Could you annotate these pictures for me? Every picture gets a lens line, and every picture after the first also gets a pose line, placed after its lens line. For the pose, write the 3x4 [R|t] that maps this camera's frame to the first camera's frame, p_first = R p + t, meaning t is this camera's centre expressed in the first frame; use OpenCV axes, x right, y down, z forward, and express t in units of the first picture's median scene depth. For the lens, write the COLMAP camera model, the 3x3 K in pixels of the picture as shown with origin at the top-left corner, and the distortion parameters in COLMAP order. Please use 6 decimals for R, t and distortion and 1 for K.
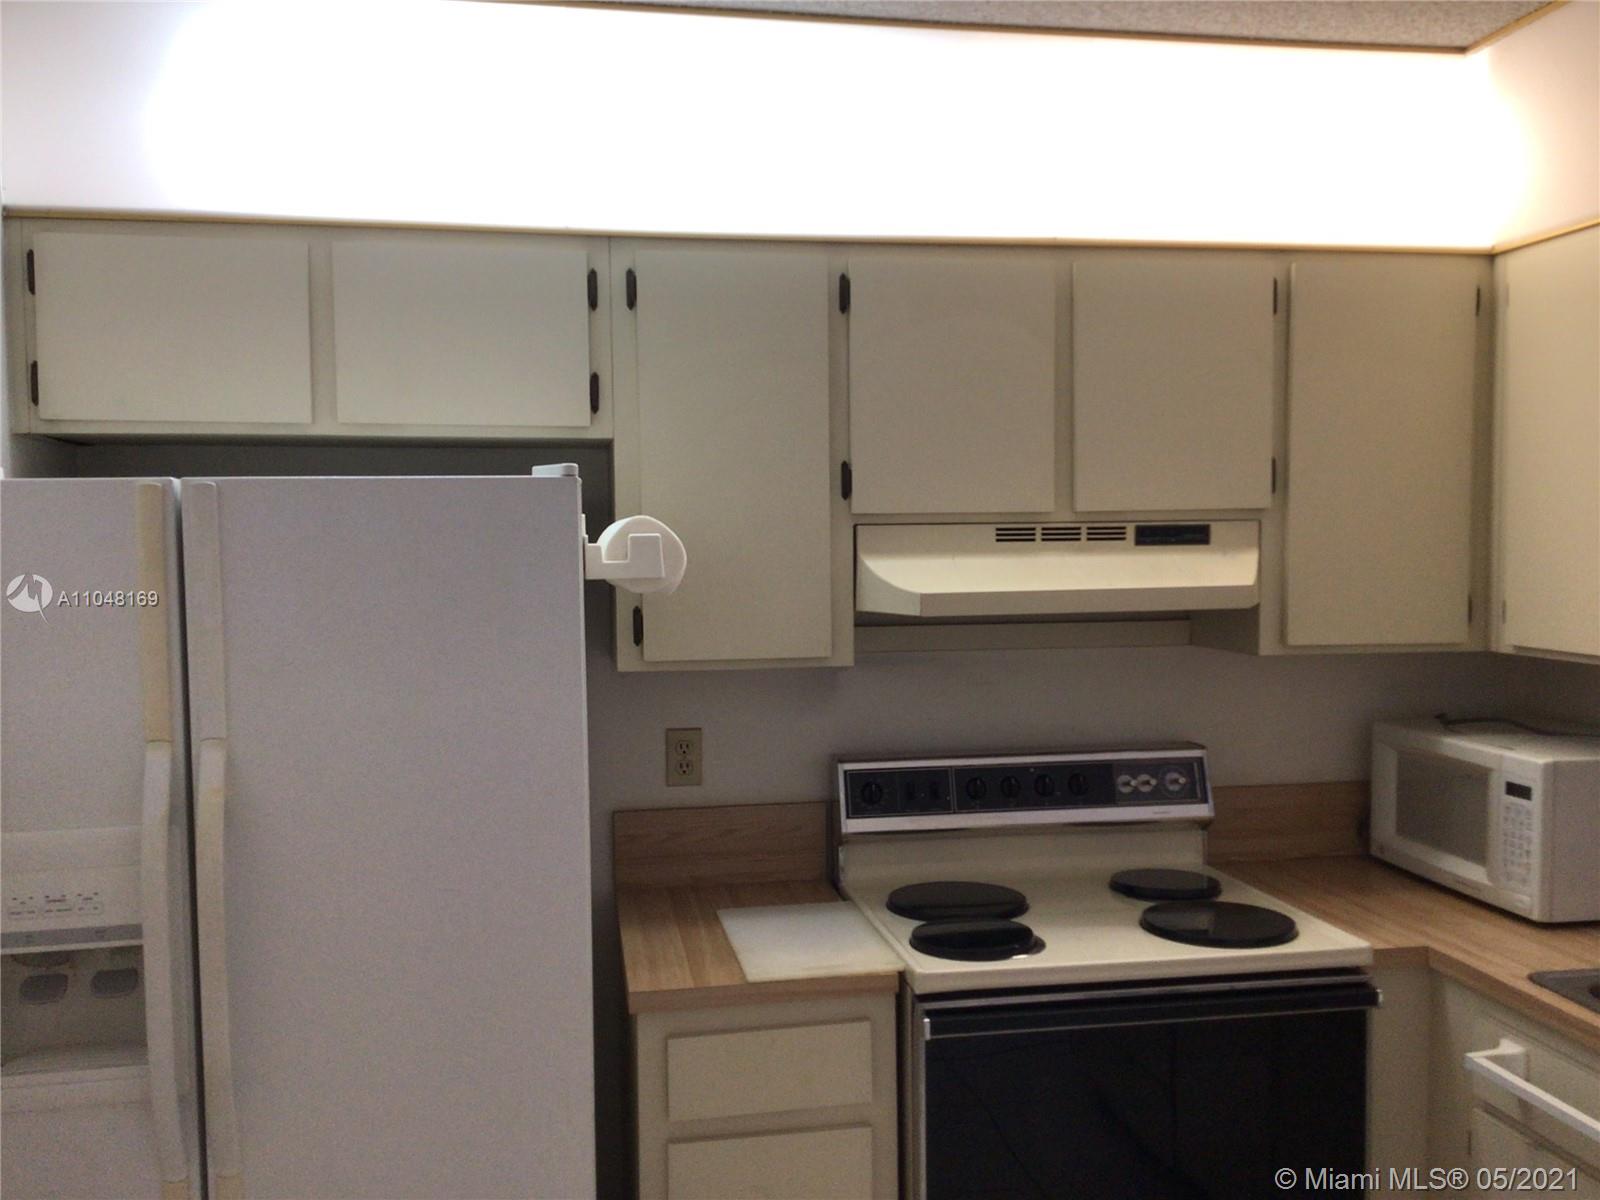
lens RADIAL K [[1403.7, 0, 799.1], [0, 1403.7, 600.7], [0, 0, 1]] dist [0.096468, -0.147386]
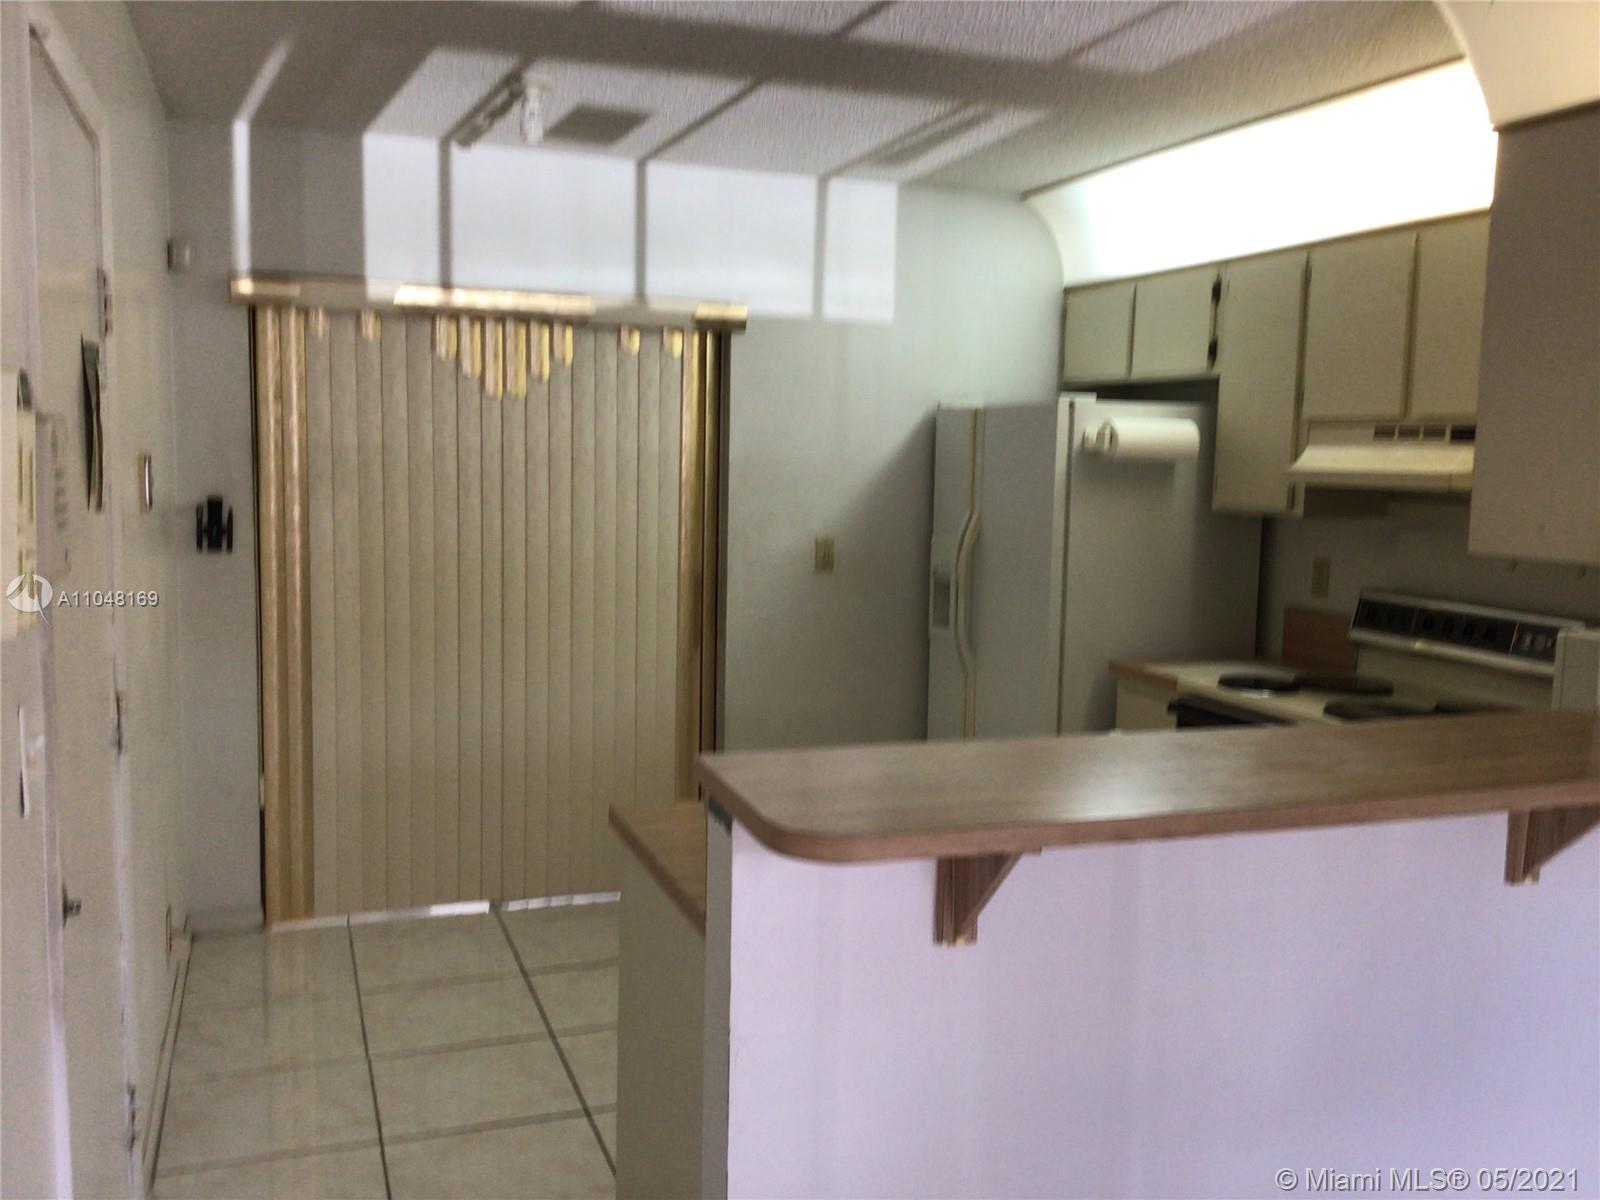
lens RADIAL K [[1403.7, 0, 784.9], [0, 1403.7, 599.8], [0, 0, 1]] dist [0.096468, -0.147386]
pose [[0.192315, 0.120112, -0.973955, 1.456736], [-0.064037, 0.991902, 0.109681, 0.001543], [0.979242, 0.041275, 0.198450, 0.126637]]
